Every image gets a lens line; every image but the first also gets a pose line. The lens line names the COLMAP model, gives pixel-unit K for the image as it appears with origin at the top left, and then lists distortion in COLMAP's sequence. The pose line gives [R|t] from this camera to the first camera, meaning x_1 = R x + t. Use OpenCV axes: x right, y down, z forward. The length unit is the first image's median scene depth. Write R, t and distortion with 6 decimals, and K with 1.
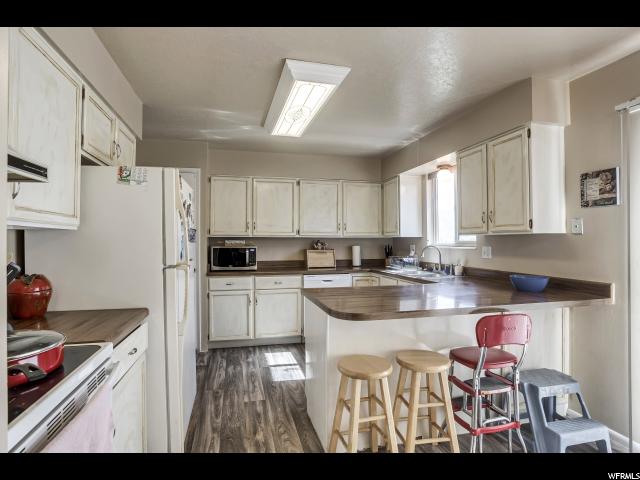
lens RADIAL K [[343.4, 0, 309.6], [0, 343.4, 241.4], [0, 0, 1]] dist [-0.033306, 0.007208]
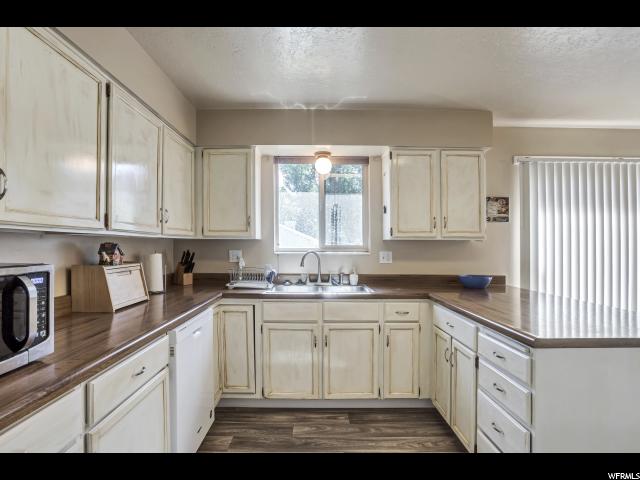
lens RADIAL K [[343.4, 0, 319.0], [0, 343.4, 242.3], [0, 0, 1]] dist [-0.033306, 0.007208]
pose [[0.206527, 0.009021, 0.978399, -0.544519], [-0.004286, 0.999956, -0.008316, -0.002181], [-0.978432, -0.002476, 0.206556, 1.110901]]
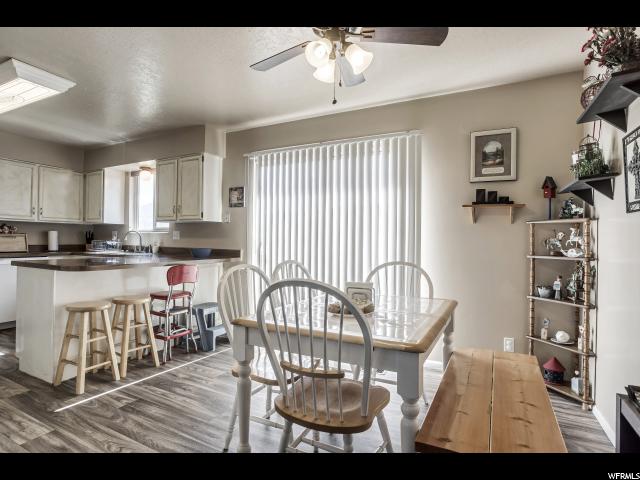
lens RADIAL K [[343.4, 0, 320.6], [0, 343.4, 236.5], [0, 0, 1]] dist [-0.033306, 0.007208]
pose [[0.647129, 0.017094, 0.762189, -0.187265], [-0.012037, 0.999853, -0.012204, 0.053501], [-0.762285, -0.001277, 0.647240, -0.408598]]
